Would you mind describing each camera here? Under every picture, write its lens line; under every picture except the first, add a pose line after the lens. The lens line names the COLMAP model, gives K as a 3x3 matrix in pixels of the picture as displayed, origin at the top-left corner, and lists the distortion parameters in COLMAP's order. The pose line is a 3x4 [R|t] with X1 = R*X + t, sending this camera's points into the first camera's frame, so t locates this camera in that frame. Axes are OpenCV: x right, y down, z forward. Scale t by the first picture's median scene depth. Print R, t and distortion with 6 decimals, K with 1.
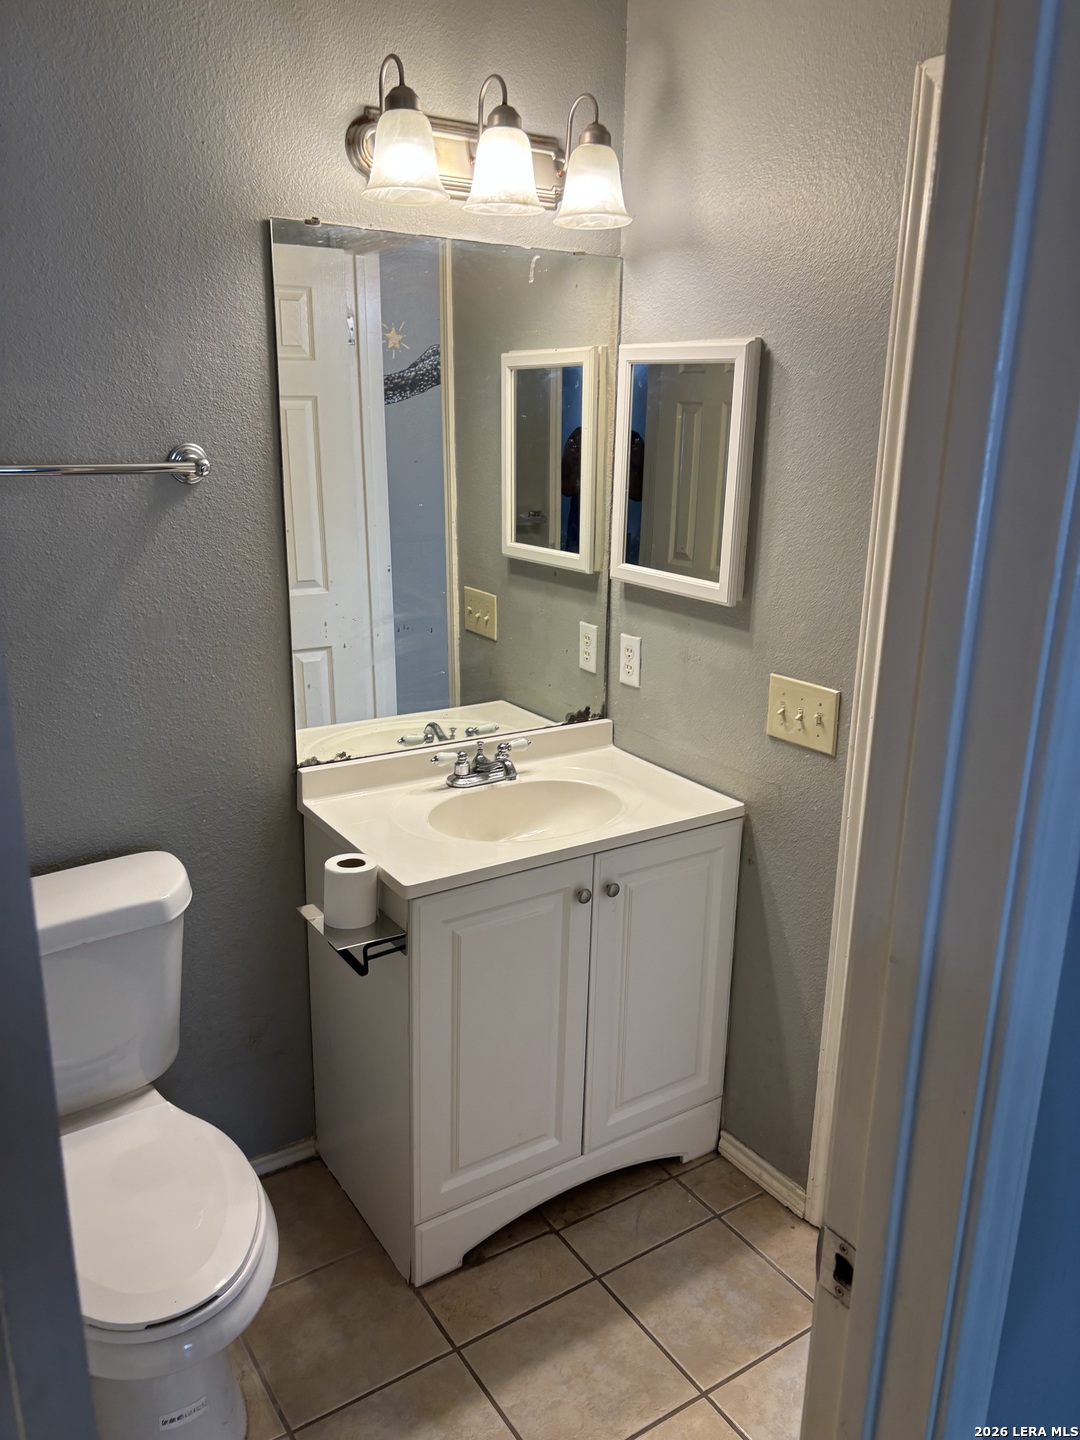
lens RADIAL K [[1082.9, 0, 541.5], [0, 1082.9, 723.9], [0, 0, 1]] dist [-0.003734, 0.002021]
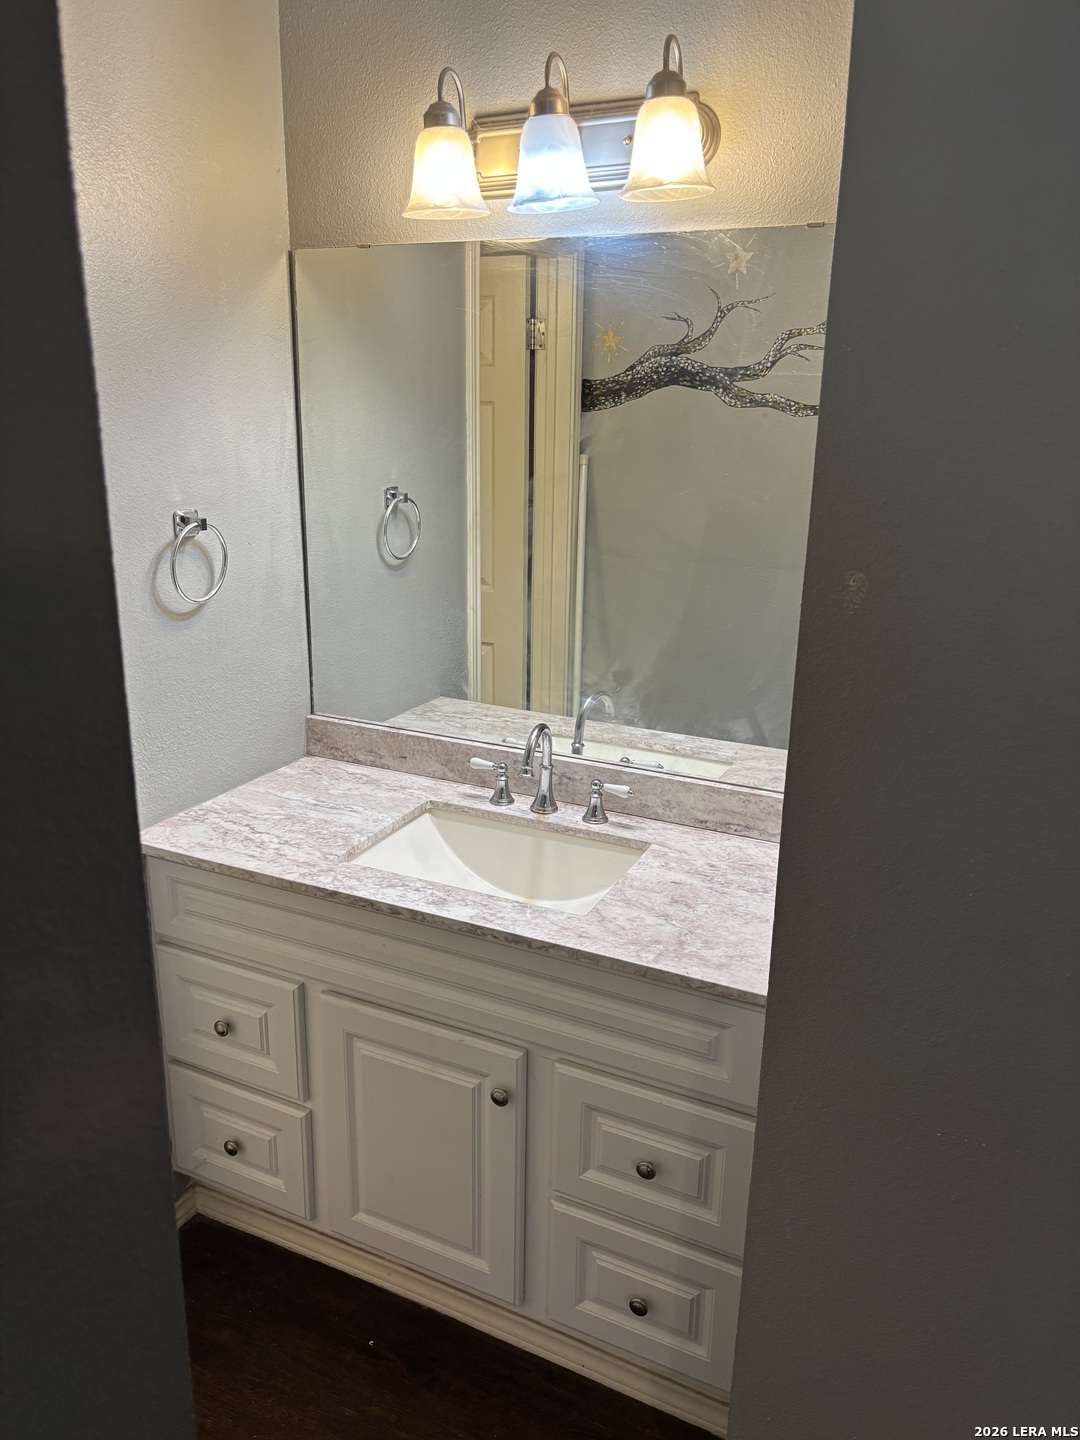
lens RADIAL K [[1082.9, 0, 534.7], [0, 1082.9, 715.8], [0, 0, 1]] dist [-0.003734, 0.002021]
pose [[0.495137, 0.234933, -0.836449, 0.702130], [-0.242520, 0.961851, 0.126595, -0.141160], [0.834280, 0.140174, 0.533224, 0.474915]]
